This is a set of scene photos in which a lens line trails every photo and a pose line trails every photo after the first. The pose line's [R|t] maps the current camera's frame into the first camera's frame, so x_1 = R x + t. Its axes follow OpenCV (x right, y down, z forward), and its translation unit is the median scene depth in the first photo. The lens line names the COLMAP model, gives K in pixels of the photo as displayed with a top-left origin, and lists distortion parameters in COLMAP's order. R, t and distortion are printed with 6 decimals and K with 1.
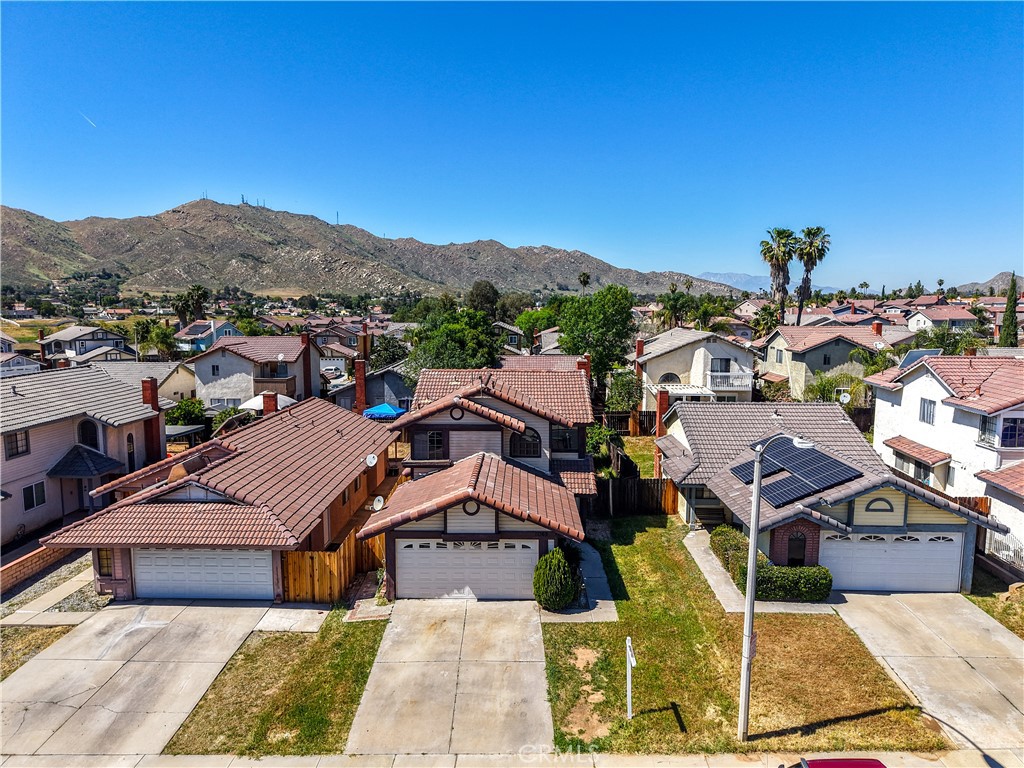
lens RADIAL K [[688.5, 0, 512.0], [0, 688.5, 384.0], [0, 0, 1]] dist [0.005993, 0.000396]
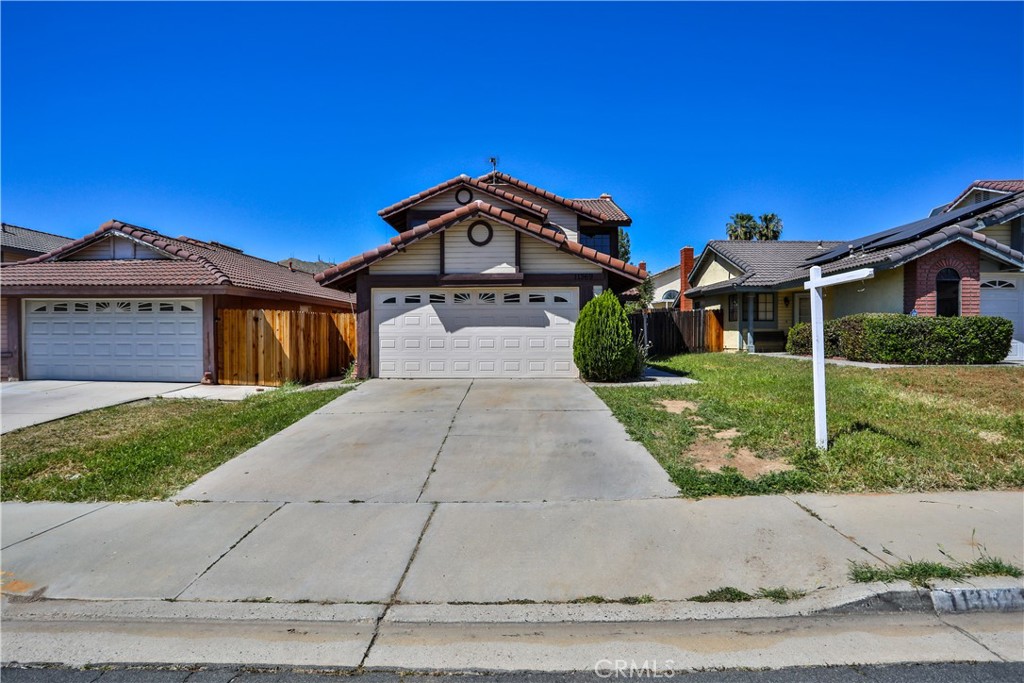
lens RADIAL K [[523.1, 0, 509.7], [0, 523.1, 341.3], [0, 0, 1]] dist [-0.078686, 0.030267]
pose [[0.999911, -0.004424, -0.012571, -0.023472], [0.003132, 0.994881, -0.101001, 0.328257], [0.012954, 0.100953, 0.994807, 0.480333]]
